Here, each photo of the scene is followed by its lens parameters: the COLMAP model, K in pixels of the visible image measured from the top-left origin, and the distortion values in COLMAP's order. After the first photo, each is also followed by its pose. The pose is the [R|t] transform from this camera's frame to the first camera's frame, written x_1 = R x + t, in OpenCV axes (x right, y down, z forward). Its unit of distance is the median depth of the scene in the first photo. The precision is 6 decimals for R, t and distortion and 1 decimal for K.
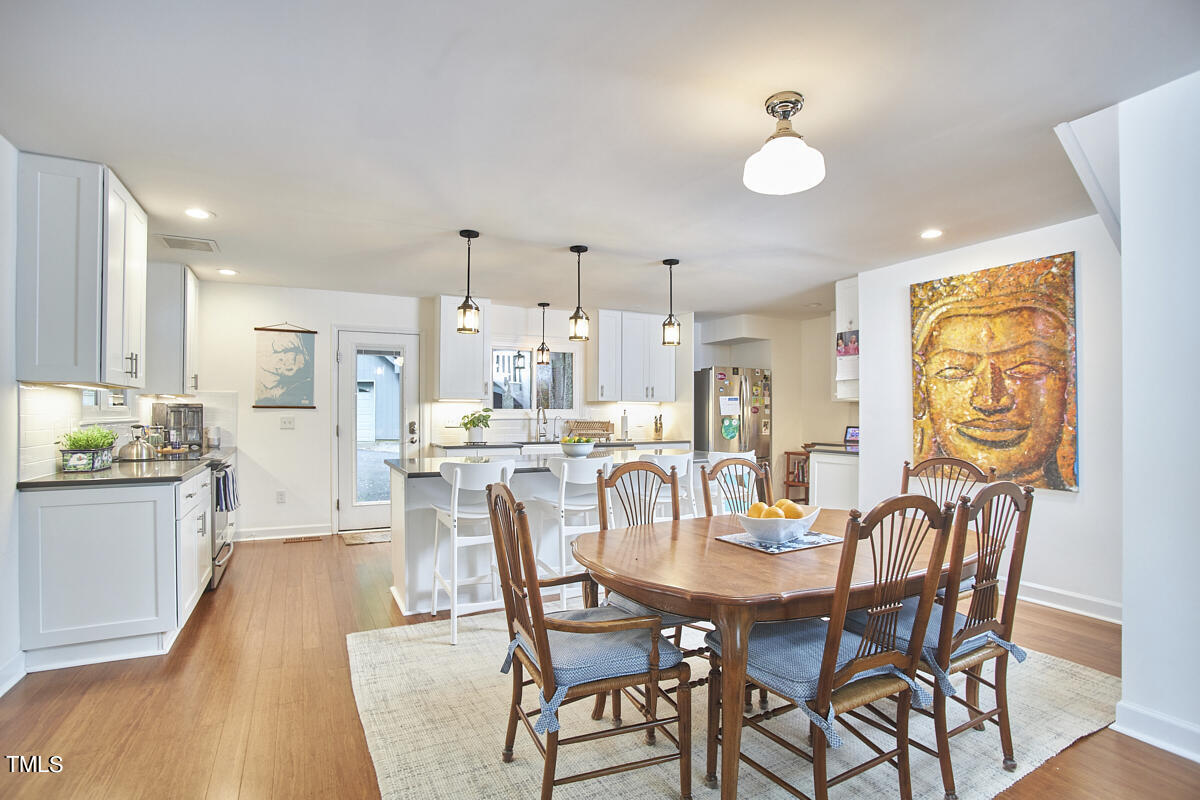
lens RADIAL K [[596.9, 0, 600.0], [0, 596.9, 400.0], [0, 0, 1]] dist [-0.036181, 0.000864]
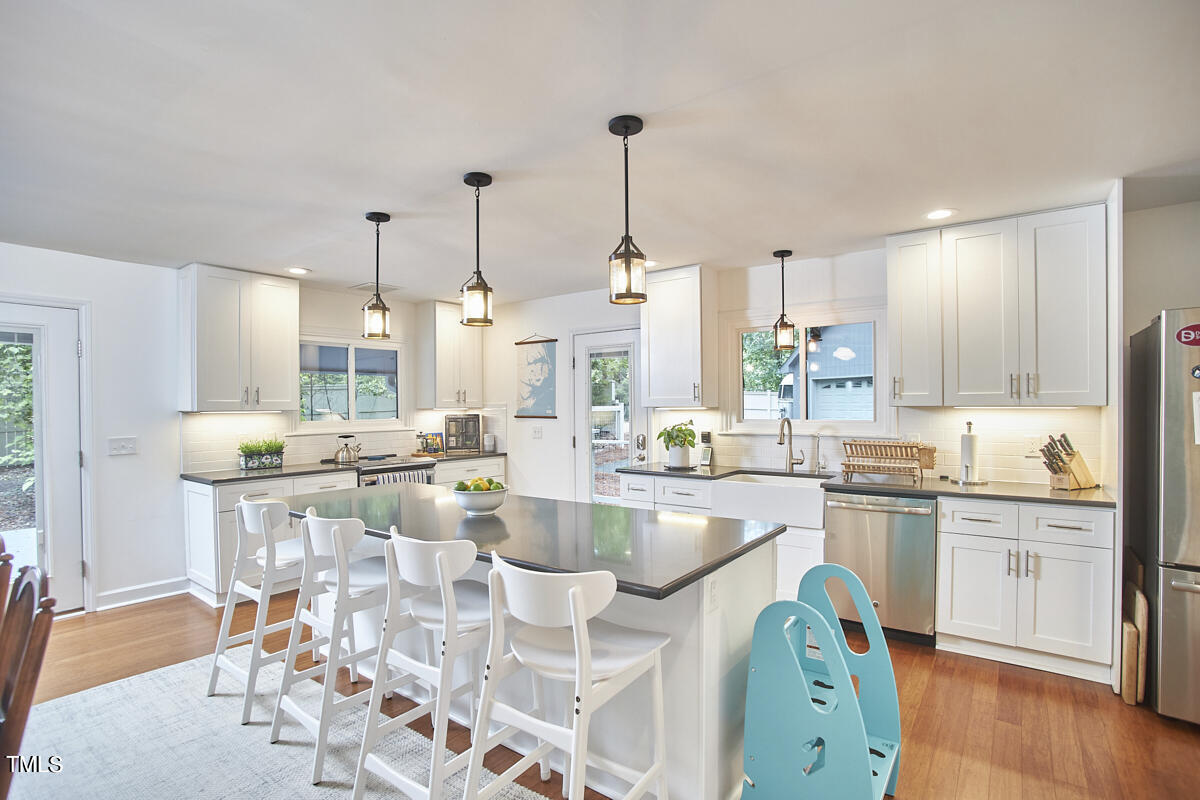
lens RADIAL K [[599.4, 0, 605.8], [0, 599.4, 405.5], [0, 0, 1]] dist [-0.000291, 0.000332]
pose [[0.448678, -0.005823, -0.893675, 0.601500], [0.026285, 0.999632, 0.006683, -0.015126], [0.893307, -0.026489, 0.448666, 0.858195]]
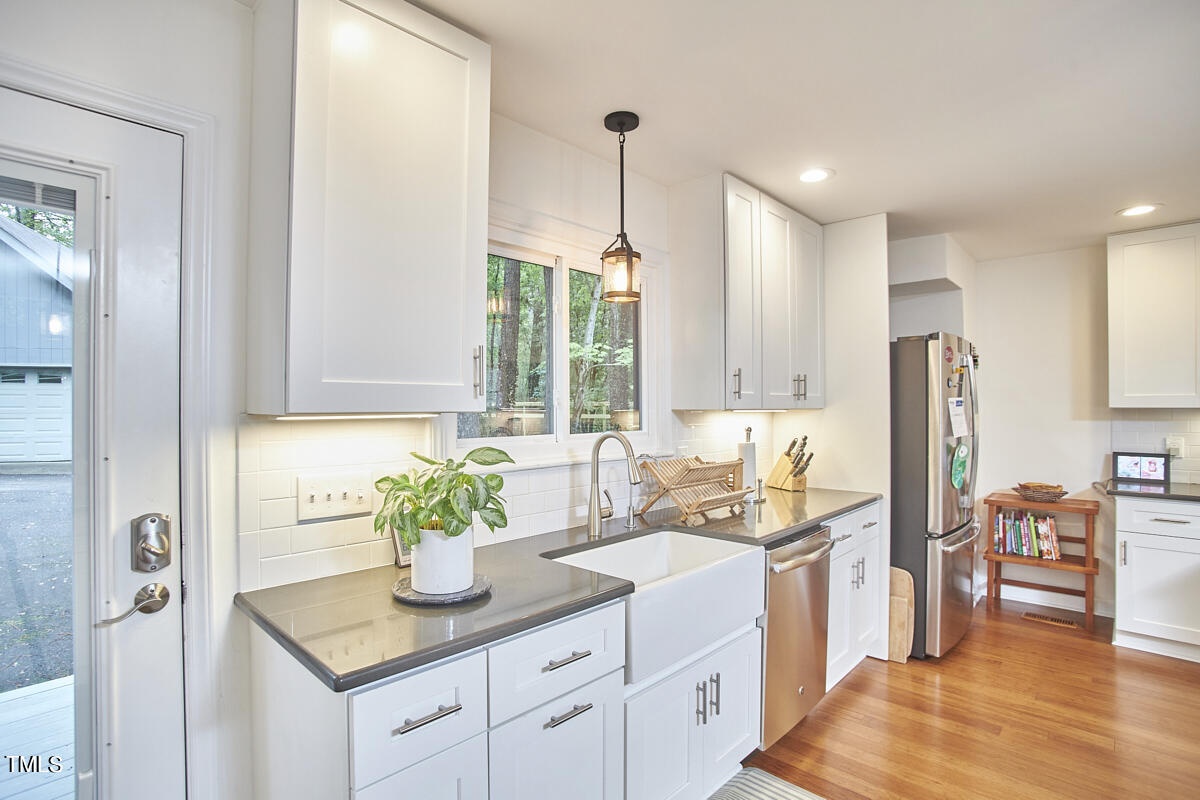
lens RADIAL K [[599.4, 0, 605.8], [0, 599.4, 405.5], [0, 0, 1]] dist [-0.000291, 0.000332]
pose [[0.940164, -0.007002, 0.340650, -0.337700], [0.002371, 0.999899, 0.014011, -0.010786], [-0.340714, -0.012365, 0.940086, 1.072616]]
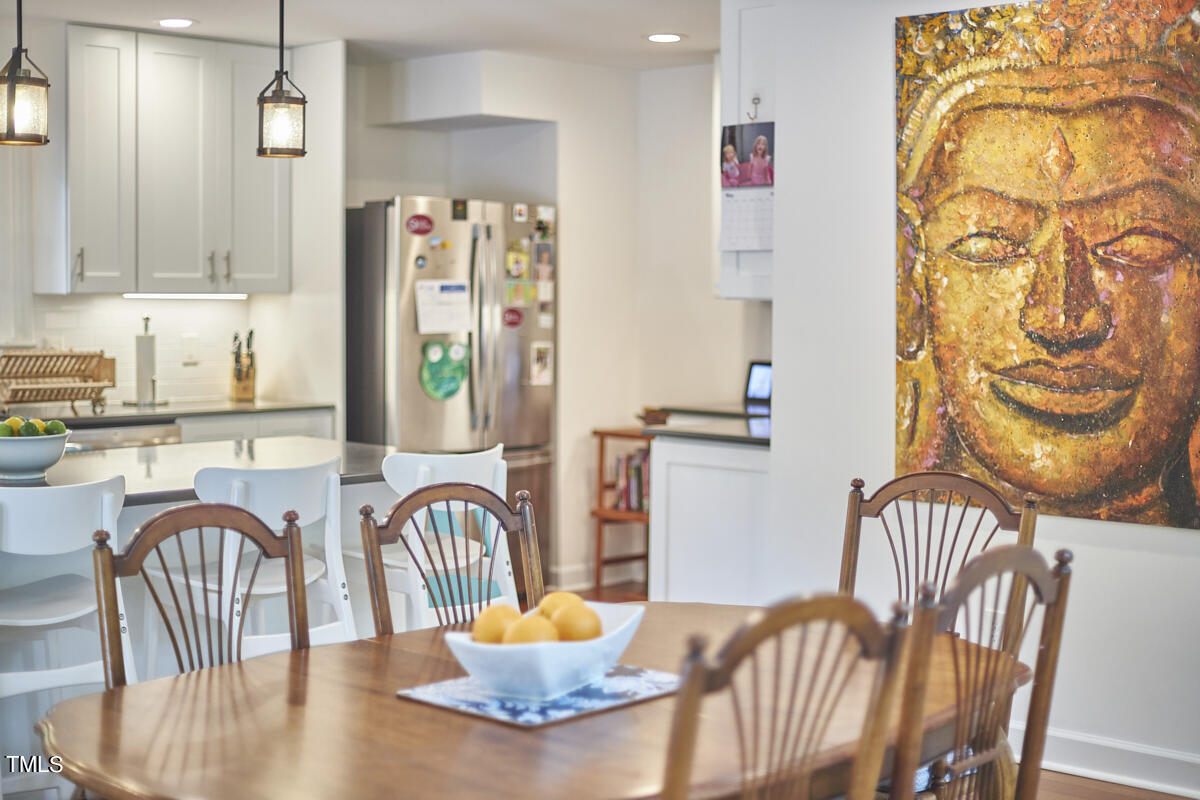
lens RADIAL K [[1816.8, 0, 600.0], [0, 1816.8, 400.0], [0, 0, 1]] dist [-0.193789, 0.052651]
pose [[0.956380, -0.014230, 0.291780, -0.016664], [-0.009704, 0.996714, 0.080416, -0.037344], [-0.291965, -0.079739, 0.953099, -0.108561]]
